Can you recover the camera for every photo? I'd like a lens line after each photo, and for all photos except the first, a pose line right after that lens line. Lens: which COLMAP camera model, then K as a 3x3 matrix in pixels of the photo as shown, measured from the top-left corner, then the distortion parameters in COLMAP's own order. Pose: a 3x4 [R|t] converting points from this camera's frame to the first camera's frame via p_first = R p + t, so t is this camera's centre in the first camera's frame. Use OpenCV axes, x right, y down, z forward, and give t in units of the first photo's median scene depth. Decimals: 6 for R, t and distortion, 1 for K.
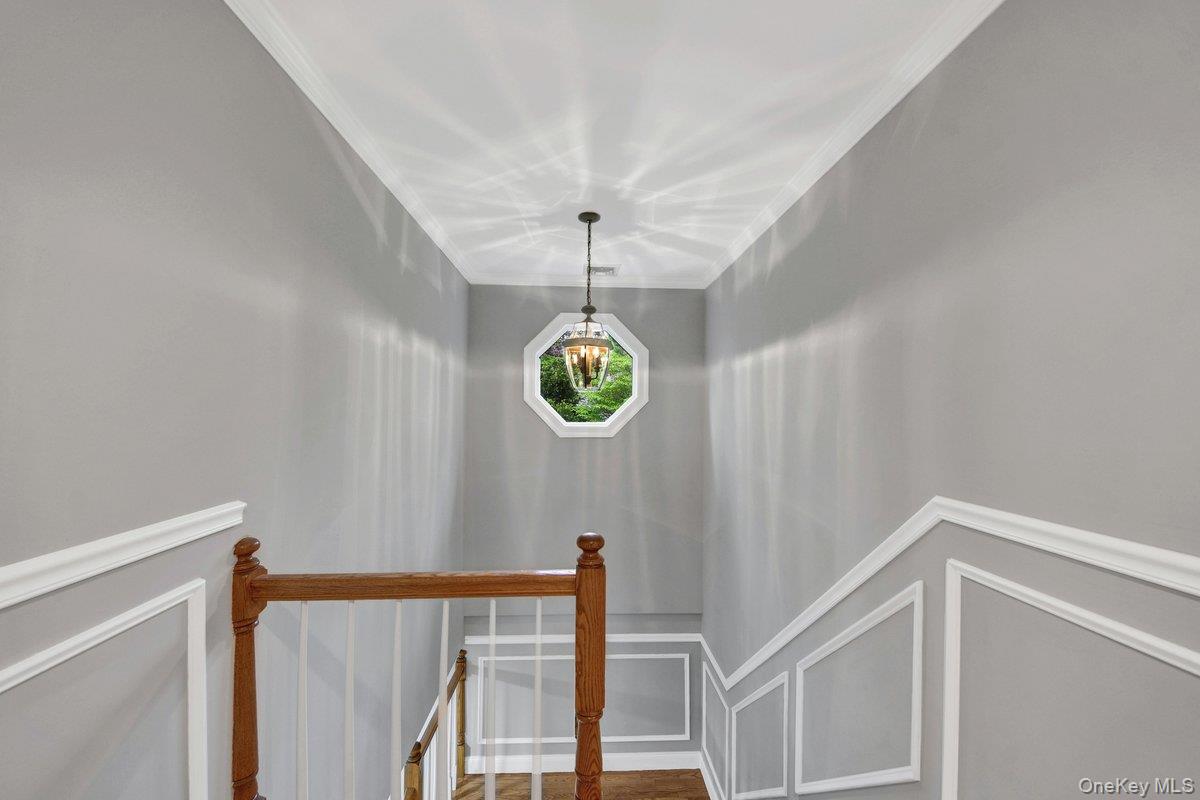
lens RADIAL K [[444.2, 0, 597.6], [0, 444.2, 402.3], [0, 0, 1]] dist [0.022772, -0.000266]
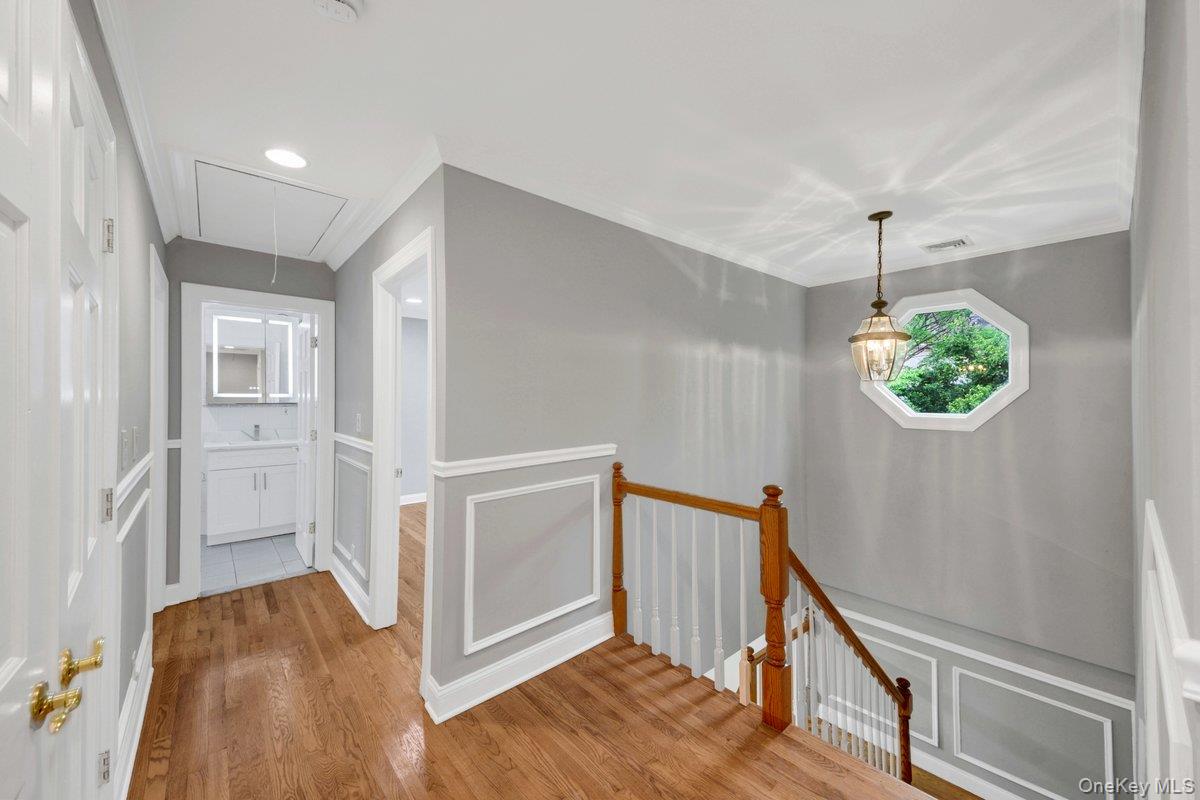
lens RADIAL K [[457.4, 0, 604.0], [0, 457.4, 398.5], [0, 0, 1]] dist [0.007253, -0.007712]
pose [[0.629492, -0.011350, -0.776924, 0.447182], [0.021777, 0.999758, 0.003039, -0.003803], [0.776702, -0.018832, 0.629587, -0.211363]]
